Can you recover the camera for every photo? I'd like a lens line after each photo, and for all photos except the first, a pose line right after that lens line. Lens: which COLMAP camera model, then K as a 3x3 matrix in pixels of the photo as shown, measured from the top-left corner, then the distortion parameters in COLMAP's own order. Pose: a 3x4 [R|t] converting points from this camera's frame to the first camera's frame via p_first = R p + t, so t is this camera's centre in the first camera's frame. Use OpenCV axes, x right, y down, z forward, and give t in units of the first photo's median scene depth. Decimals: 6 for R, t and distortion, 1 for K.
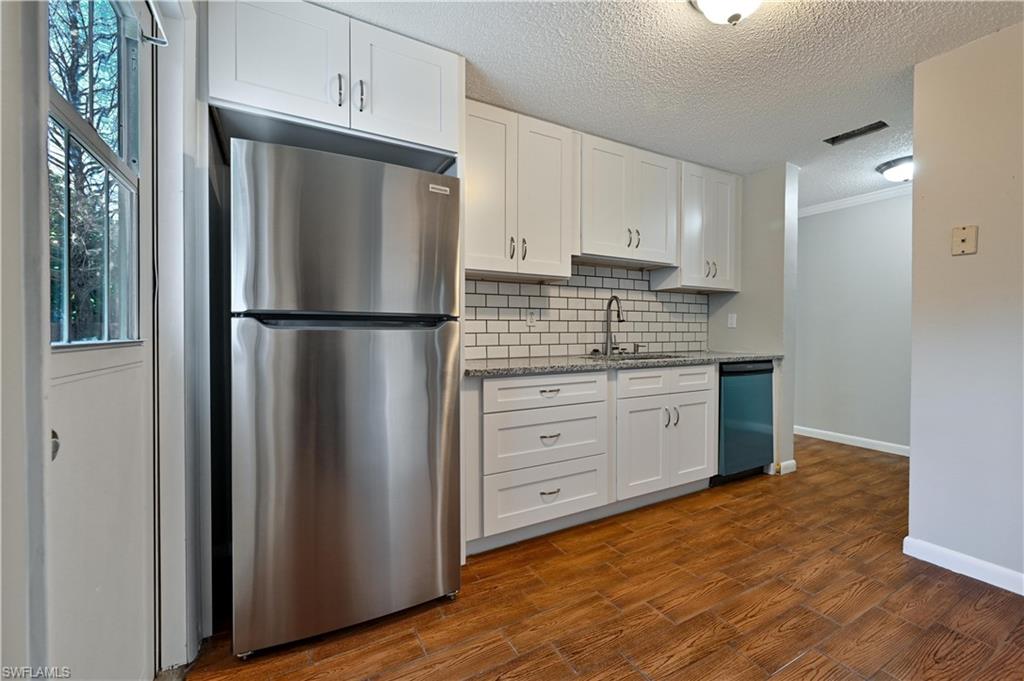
lens RADIAL K [[419.6, 0, 512.0], [0, 419.6, 340.5], [0, 0, 1]] dist [0.000751, -0.000056]
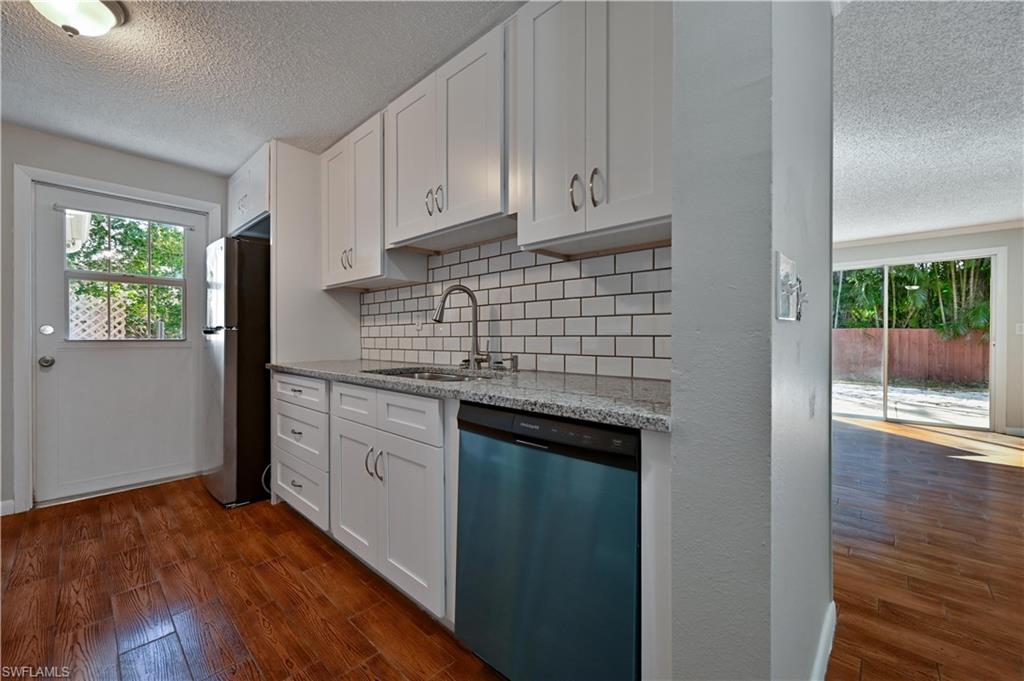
lens RADIAL K [[401.5, 0, 513.0], [0, 401.5, 338.4], [0, 0, 1]] dist [-0.002161, 0.000730]
pose [[0.317549, 0.004168, -0.948233, 1.284568], [-0.016409, 0.999865, -0.001100, -0.024423], [0.948100, 0.015908, 0.317574, 1.223793]]
